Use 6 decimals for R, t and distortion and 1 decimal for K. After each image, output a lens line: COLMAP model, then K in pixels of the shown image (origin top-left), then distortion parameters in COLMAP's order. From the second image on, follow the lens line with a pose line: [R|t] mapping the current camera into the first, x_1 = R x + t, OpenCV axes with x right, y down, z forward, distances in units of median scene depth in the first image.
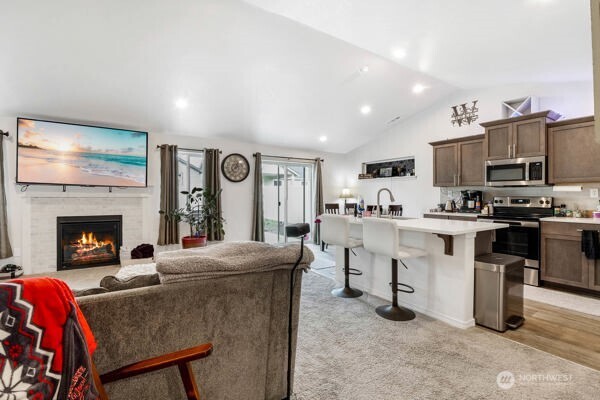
lens RADIAL K [[280.9, 0, 299.0], [0, 280.9, 195.8], [0, 0, 1]] dist [-0.014681, -0.000575]
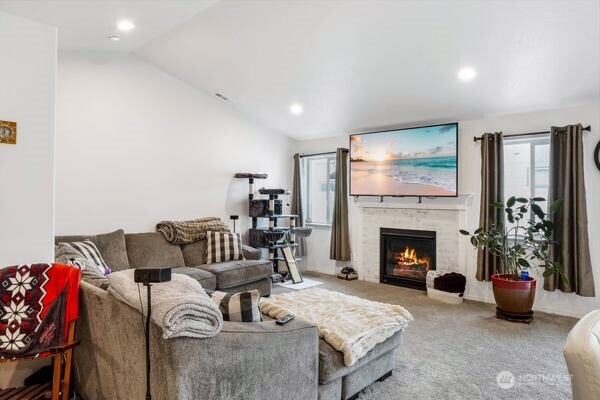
lens RADIAL K [[383.2, 0, 300.0], [0, 383.2, 200.0], [0, 0, 1]] dist [-0.002260, 0.000329]
pose [[0.245383, 0.008188, -0.969392, 0.347401], [-0.005477, 0.999960, 0.007060, -0.028080], [0.969411, 0.003577, 0.245418, 0.360401]]
